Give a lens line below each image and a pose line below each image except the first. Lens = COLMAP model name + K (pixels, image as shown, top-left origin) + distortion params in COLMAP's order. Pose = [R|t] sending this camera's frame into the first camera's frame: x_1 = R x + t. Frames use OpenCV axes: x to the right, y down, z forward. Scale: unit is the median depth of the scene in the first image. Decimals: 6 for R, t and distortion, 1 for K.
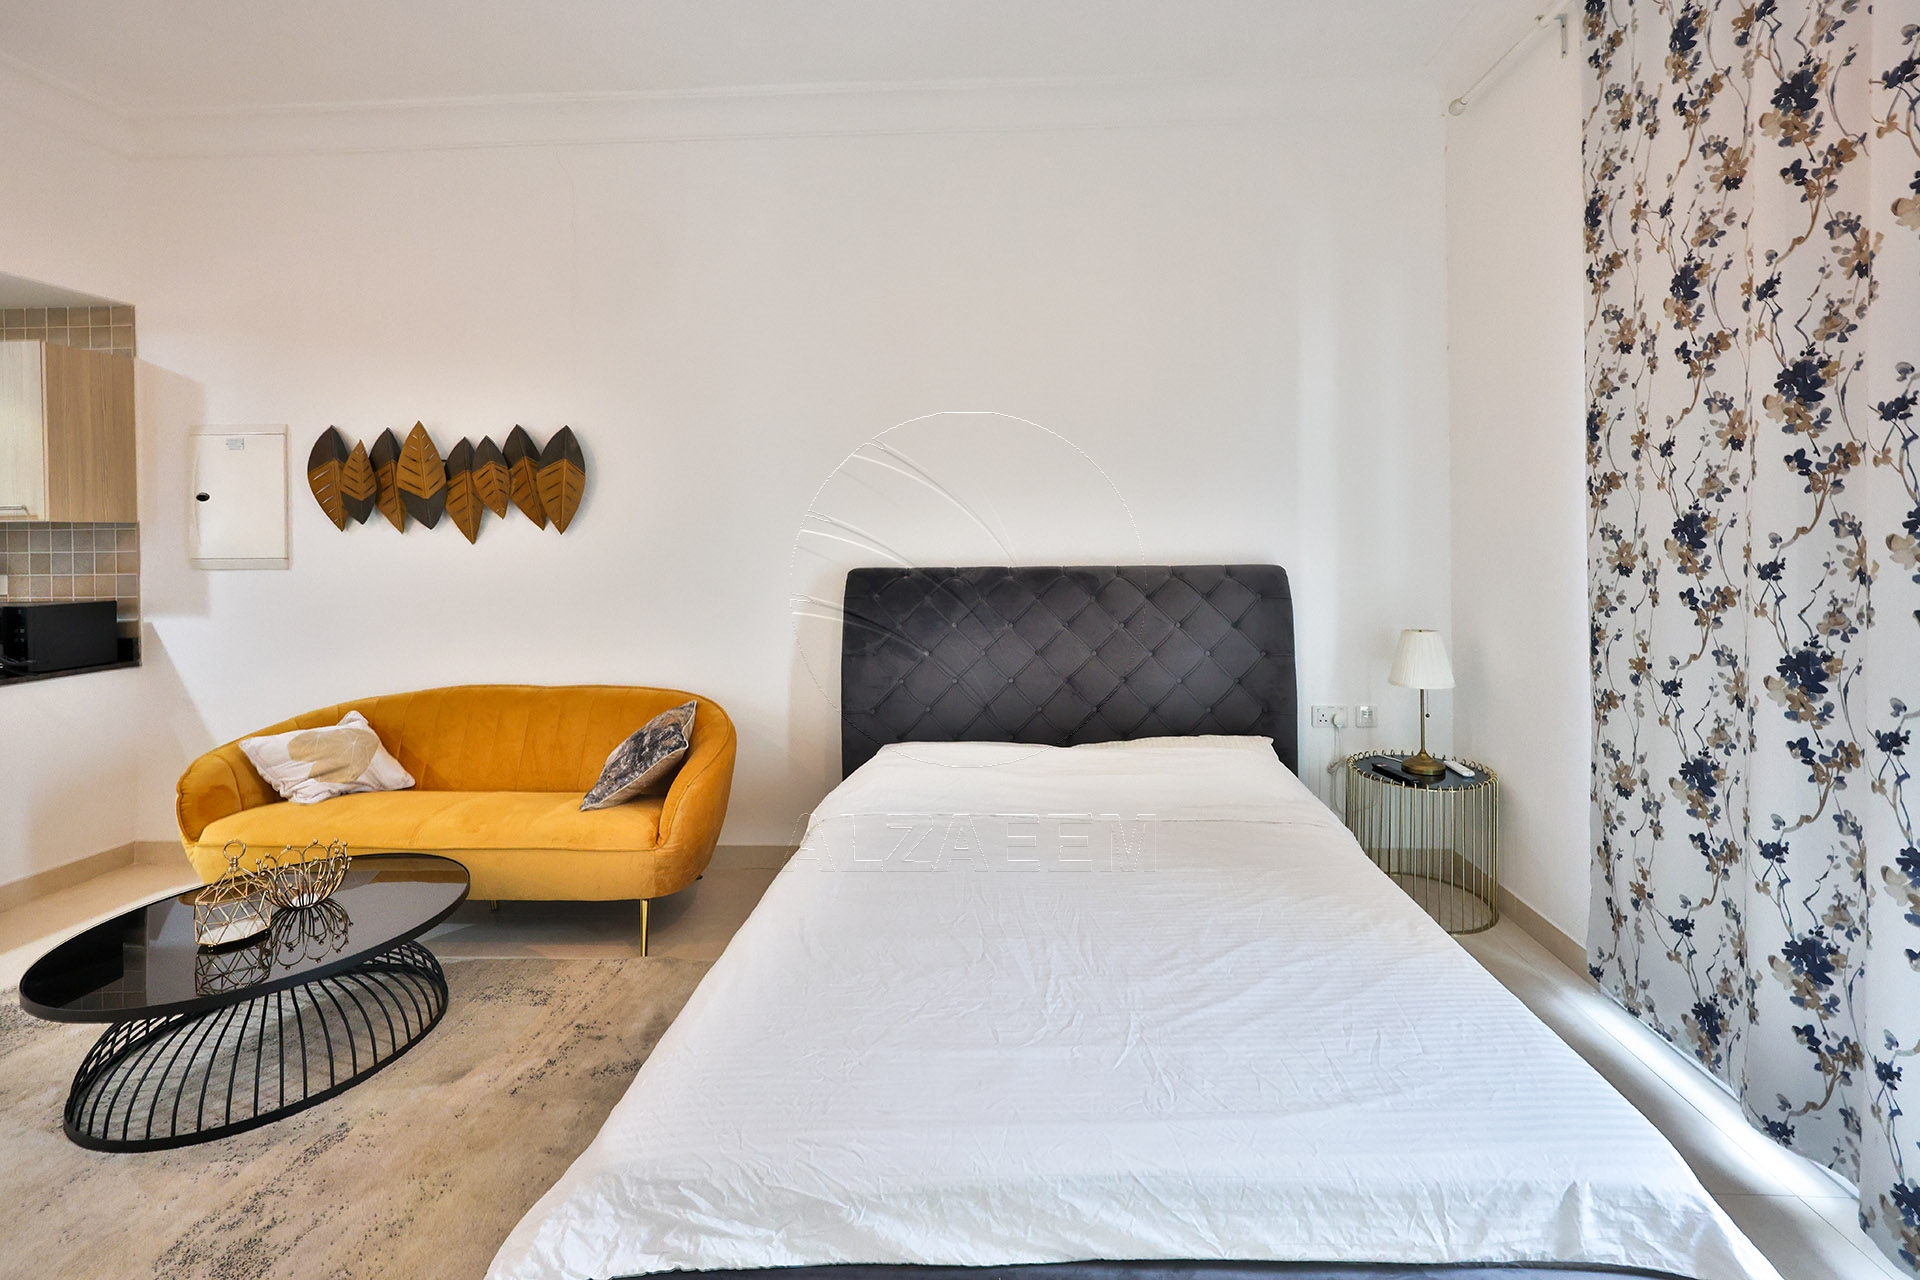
lens RADIAL K [[802.4, 0, 1035.7], [0, 802.4, 544.6], [0, 0, 1]] dist [0.001669, -0.000366]
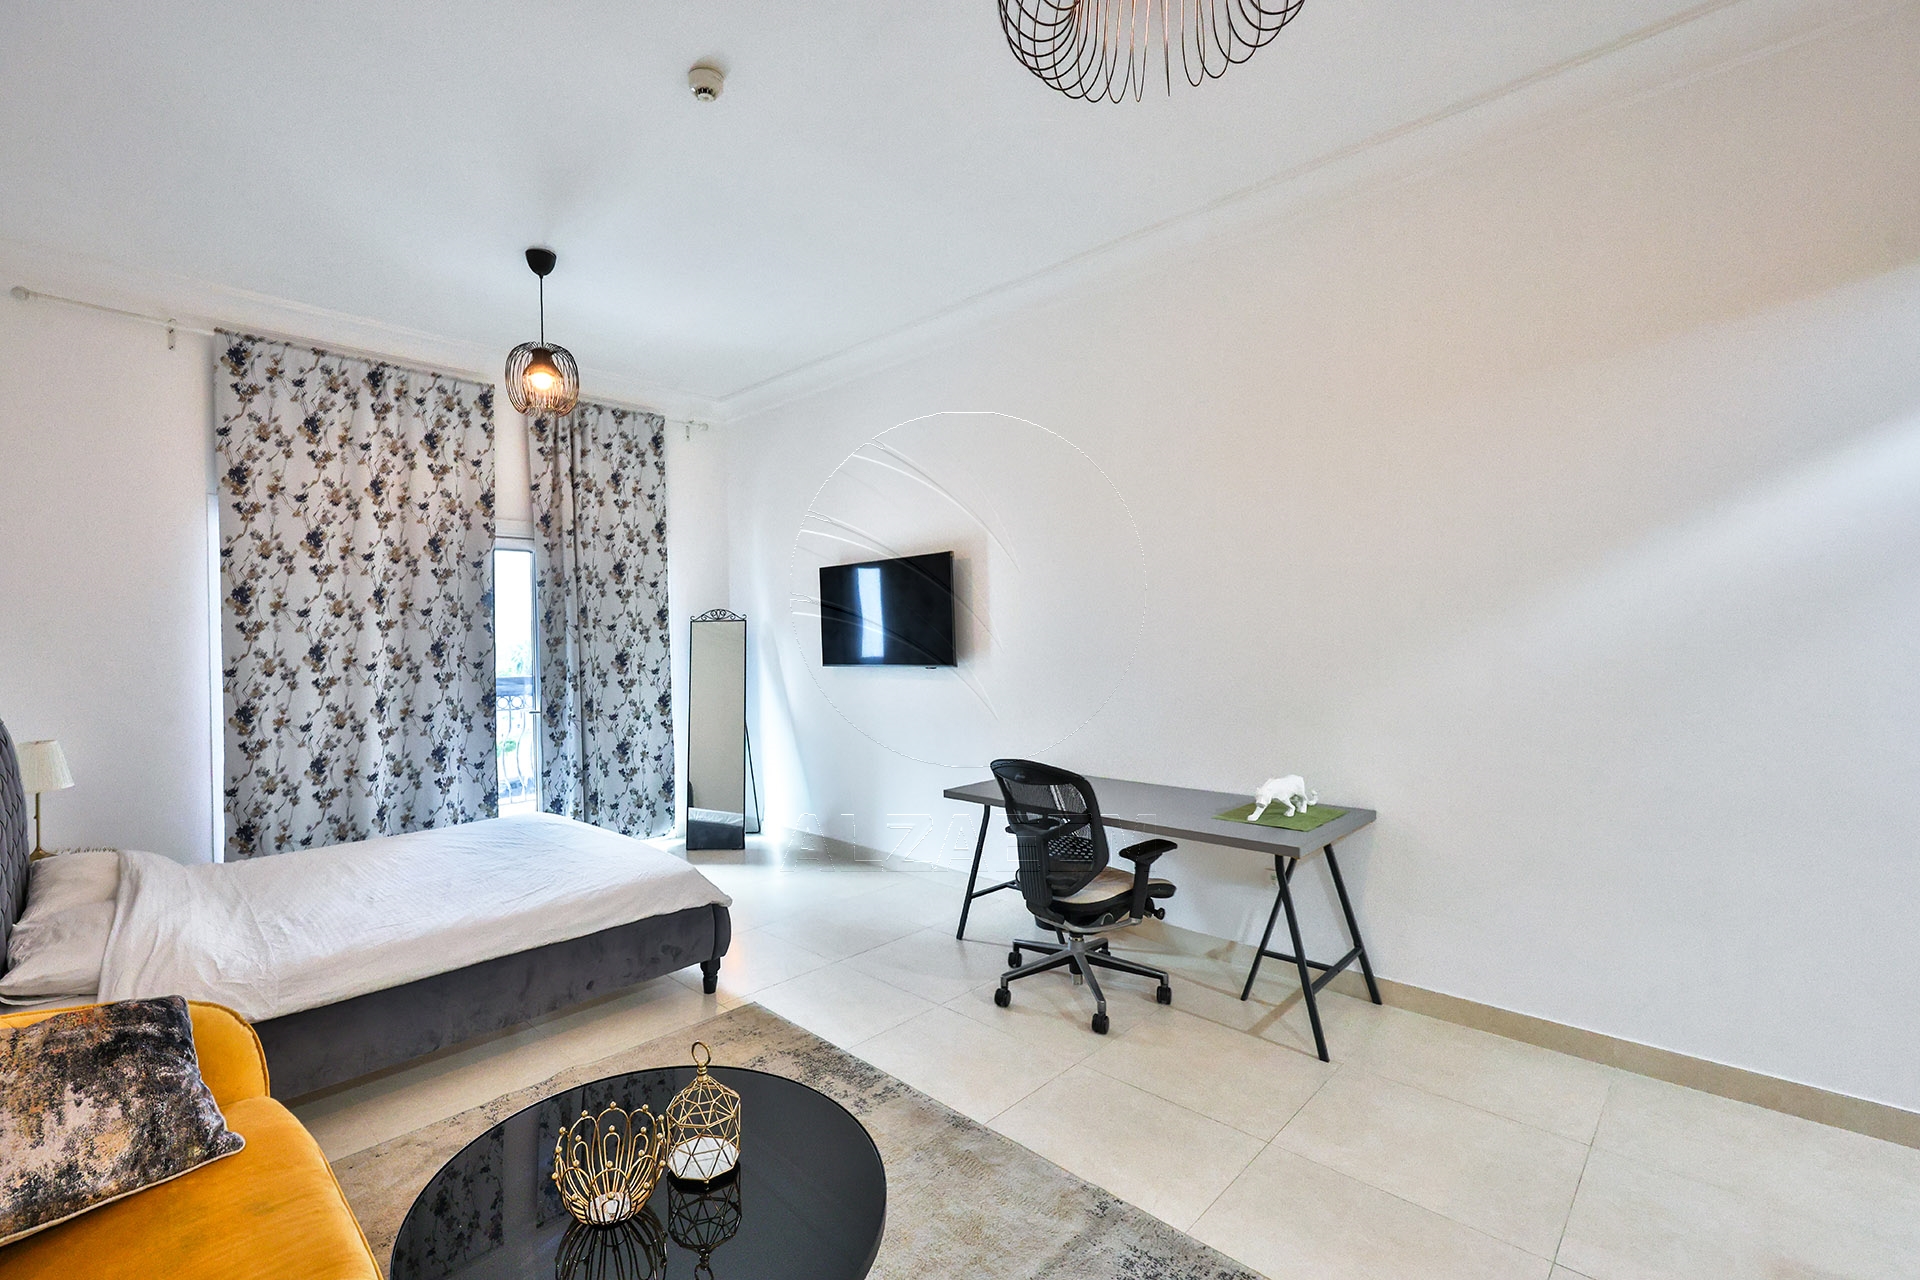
lens RADIAL K [[822.1, 0, 846.5], [0, 822.1, 633.3], [0, 0, 1]] dist [-0.000546, -0.000232]
pose [[-0.695863, 0.023672, 0.717785, -1.181463], [0.027942, 0.999592, -0.005877, -0.010167], [-0.717631, 0.015967, -0.696240, 1.010145]]
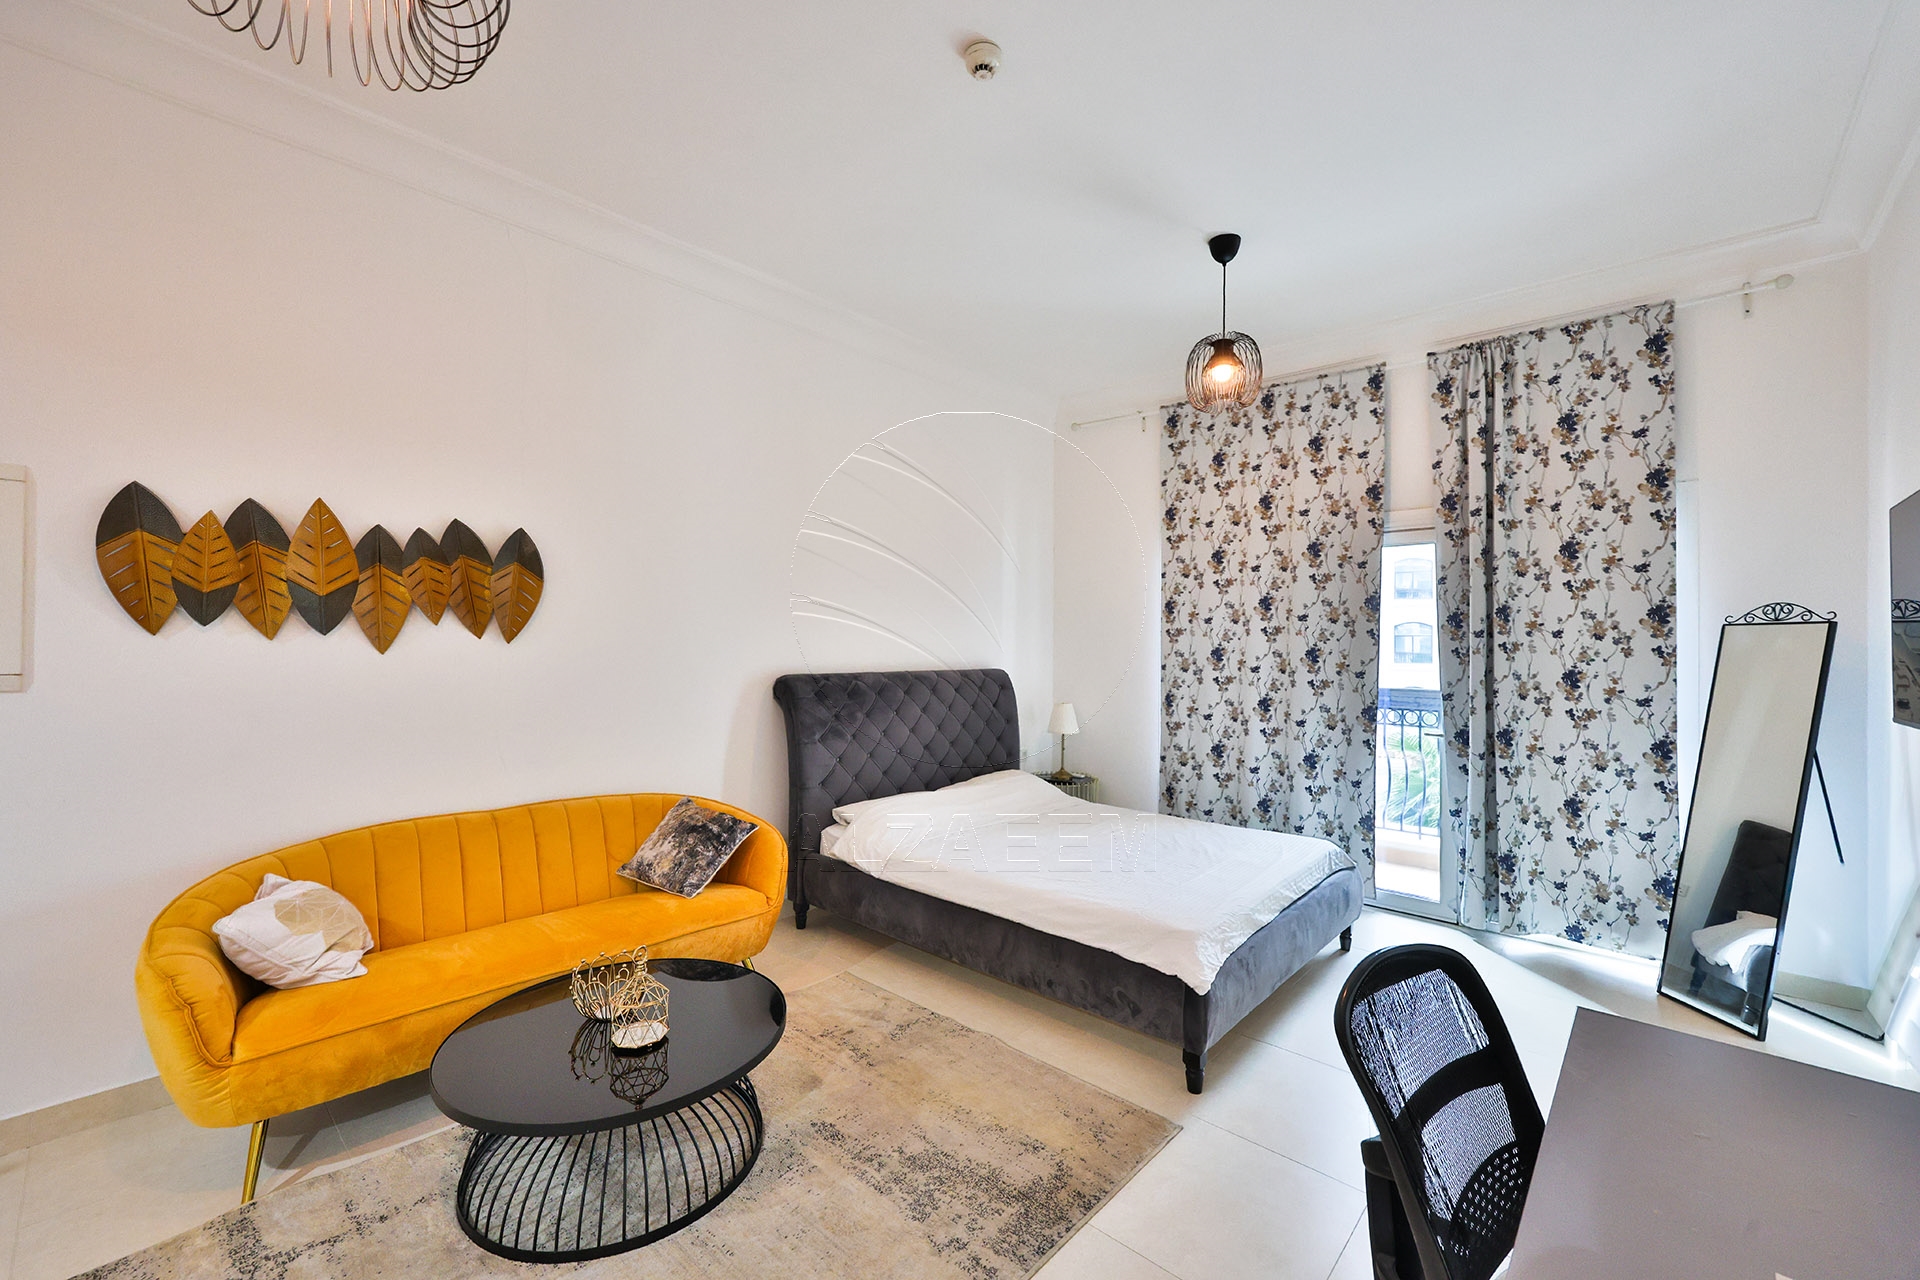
lens RADIAL K [[771.4, 0, 944.0], [0, 771.4, 636.5], [0, 0, 1]] dist [0.000407, -0.000486]
pose [[0.652732, 0.021044, 0.757296, -1.066064], [-0.010634, 0.999770, -0.018616, -0.011661], [-0.757514, 0.004098, 0.652806, 0.041227]]
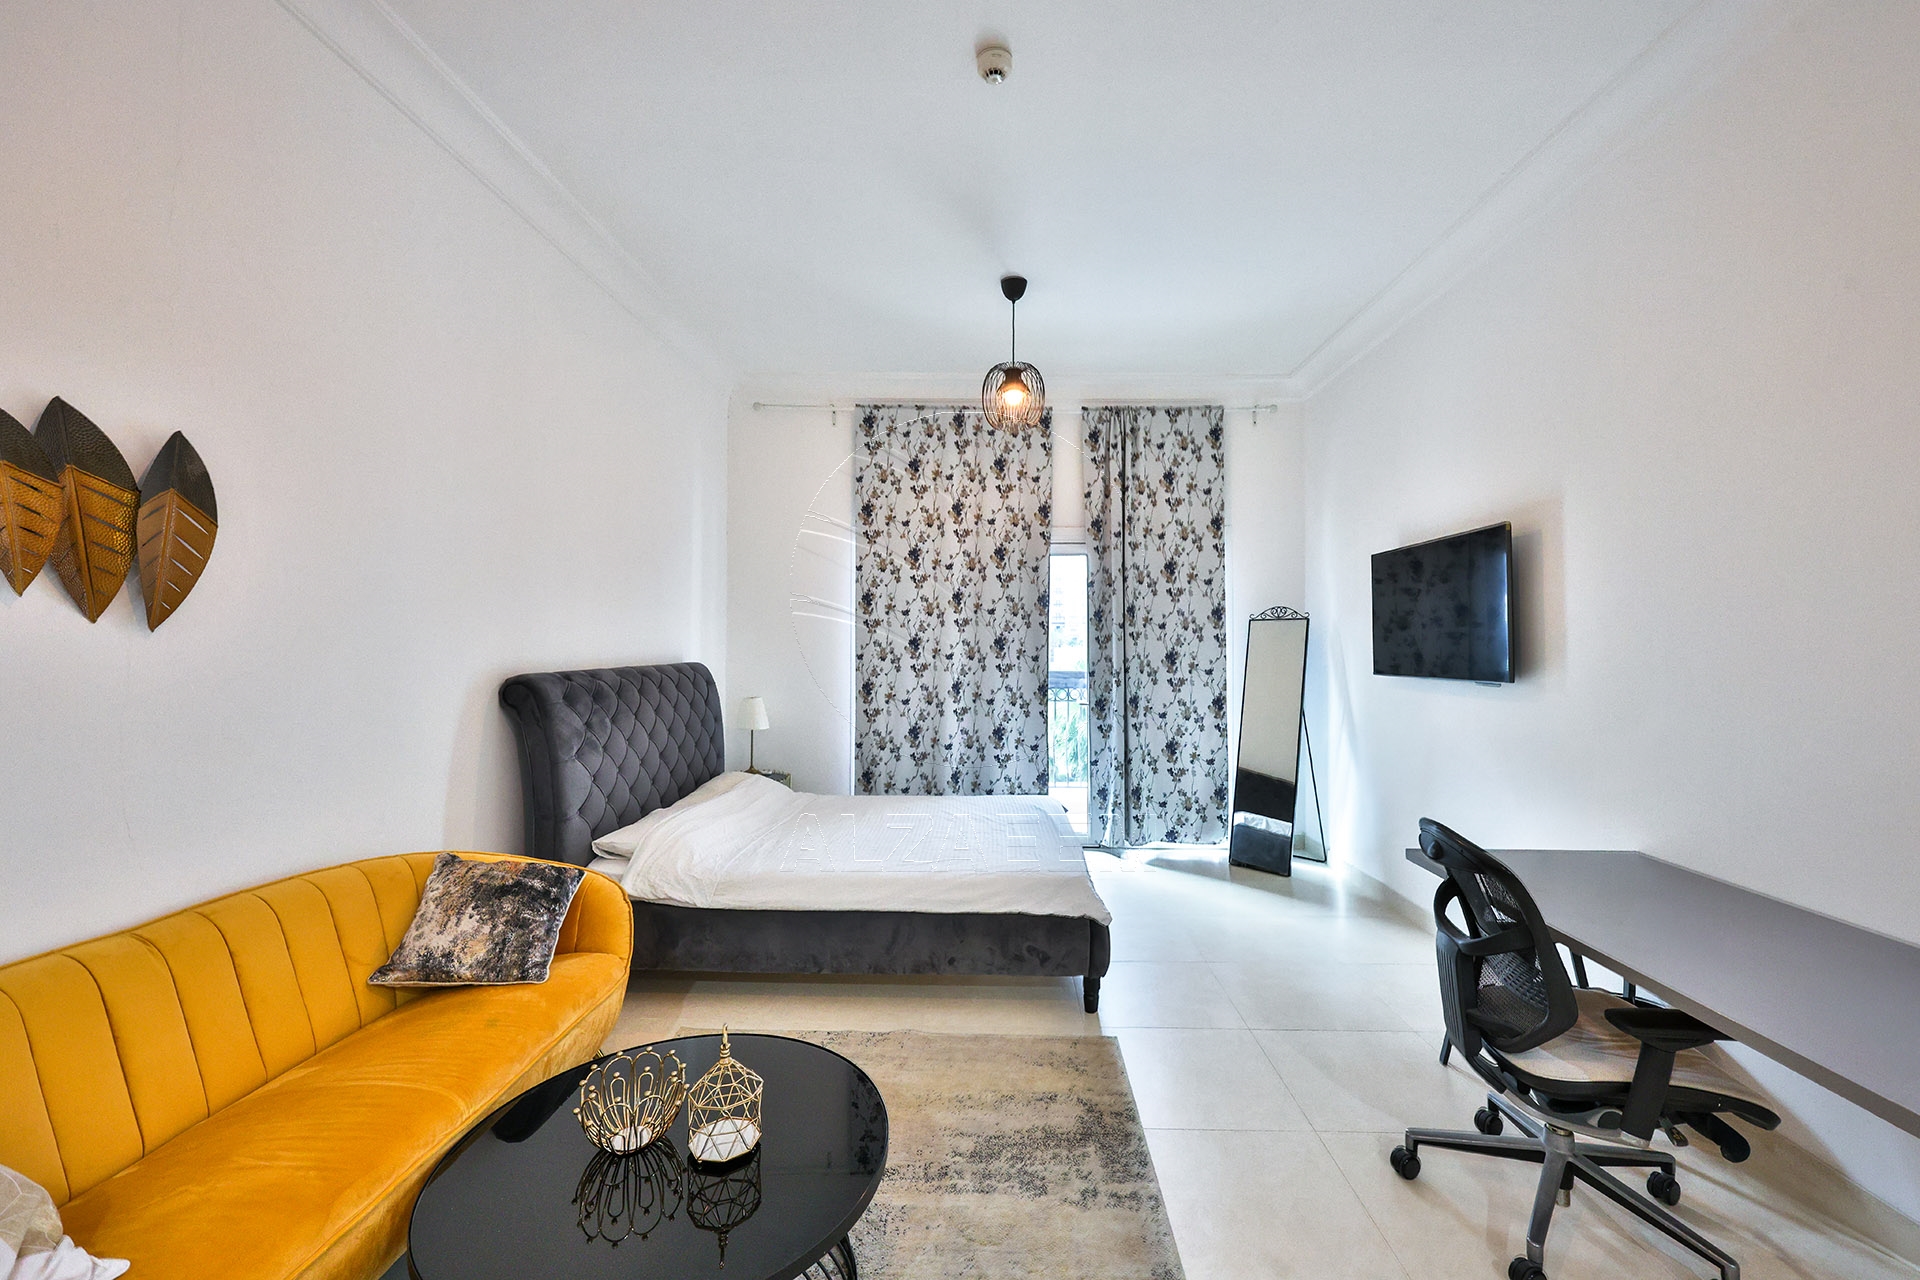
lens RADIAL K [[783.7, 0, 973.7], [0, 783.7, 627.8], [0, 0, 1]] dist [-0.007496, -0.000154]
pose [[-0.001376, 0.024727, 0.999693, -1.254685], [0.001570, 0.999693, -0.024725, -0.002110], [-0.999998, 0.001535, -0.001415, 0.530654]]
